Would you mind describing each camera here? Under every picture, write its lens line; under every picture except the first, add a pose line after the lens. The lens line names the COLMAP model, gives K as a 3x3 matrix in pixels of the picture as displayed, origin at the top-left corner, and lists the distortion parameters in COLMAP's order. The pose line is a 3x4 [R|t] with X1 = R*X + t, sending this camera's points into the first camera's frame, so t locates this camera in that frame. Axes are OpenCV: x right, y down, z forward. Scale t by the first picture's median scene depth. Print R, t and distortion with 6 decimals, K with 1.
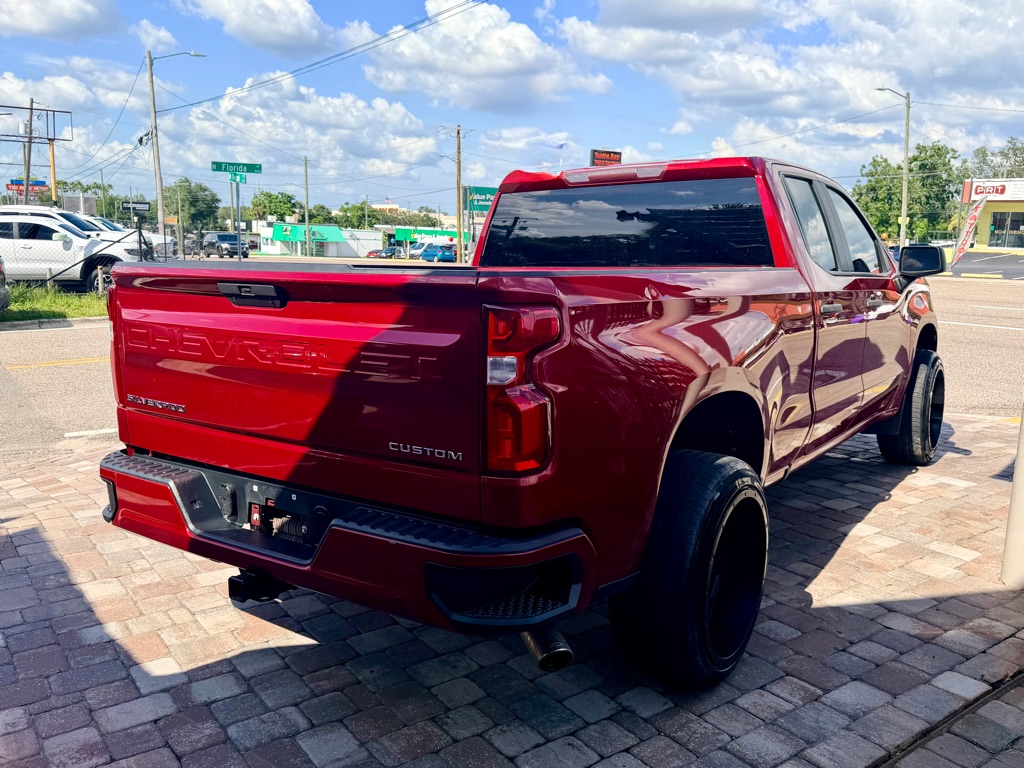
lens RADIAL K [[851.5, 0, 518.9], [0, 851.5, 383.3], [0, 0, 1]] dist [0.038146, -0.050276]
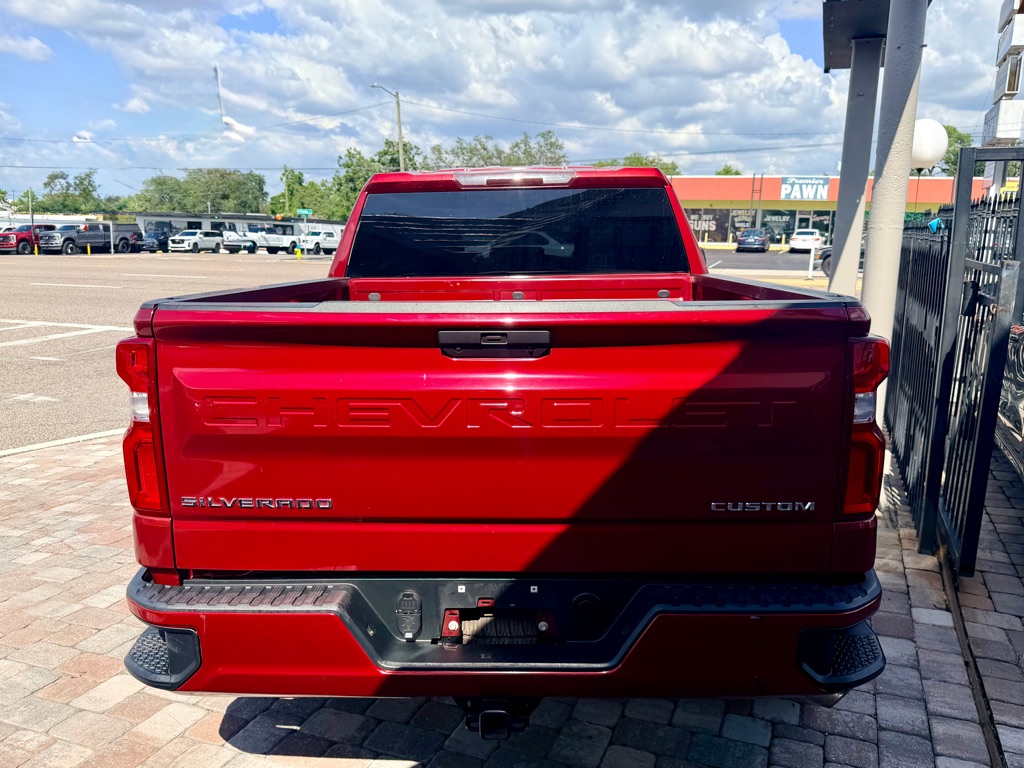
lens RADIAL K [[854.9, 0, 482.5], [0, 854.9, 385.2], [0, 0, 1]] dist [0.048205, -0.095754]
pose [[0.842864, -0.098712, 0.528996, -0.554608], [0.089438, 0.995056, 0.043175, -0.075072], [-0.530642, 0.010922, 0.847526, 0.268362]]
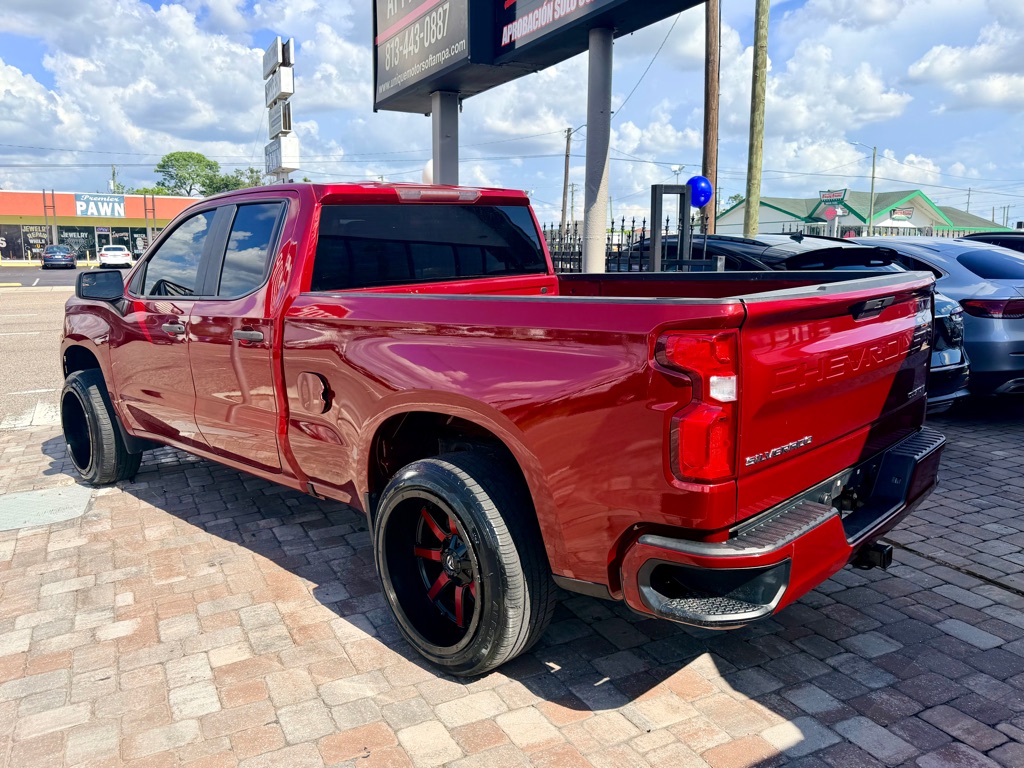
lens RADIAL K [[794.2, 0, 512.0], [0, 794.2, 384.0], [0, 0, 1]] dist [0.003497, -0.003076]
pose [[0.149589, -0.179204, 0.972373, -1.071237], [0.171209, 0.973277, 0.153032, -0.184349], [-0.973812, 0.143587, 0.176273, 0.955007]]
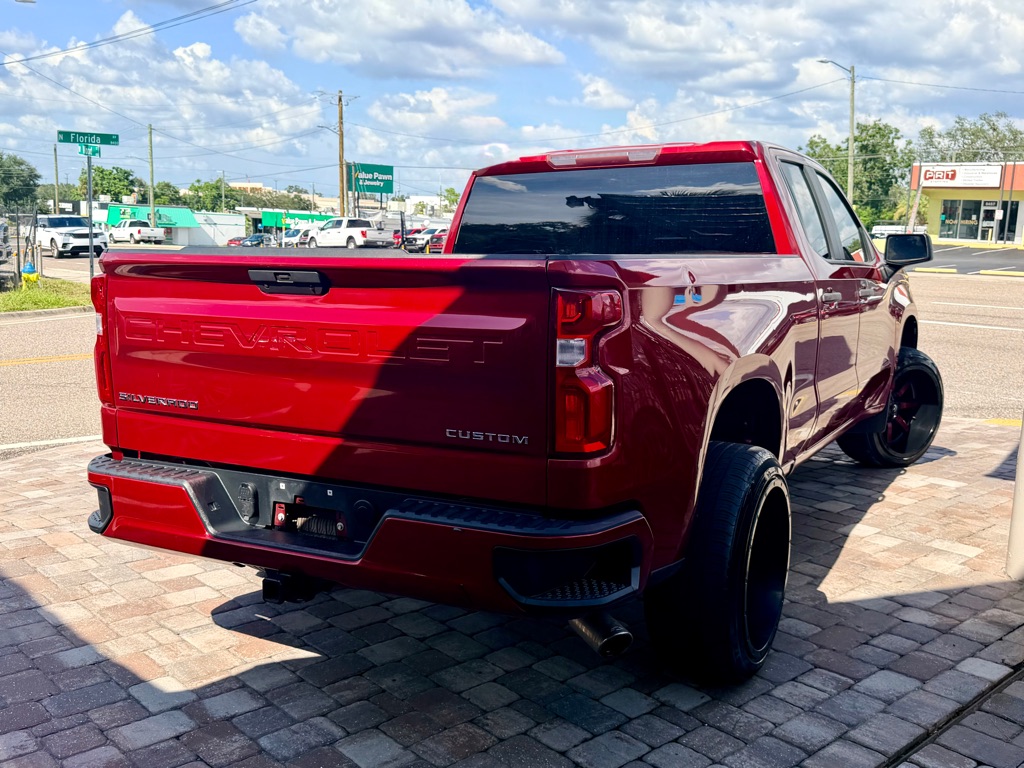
lens RADIAL K [[1010.8, 0, 512.0], [0, 1010.8, 384.0], [0, 0, 1]] dist [0.105295, -0.200225]
pose [[0.993897, -0.011232, 0.109735, -0.142330], [0.012851, 0.999819, -0.014060, 0.023924], [-0.109557, 0.015385, 0.993861, -0.120931]]
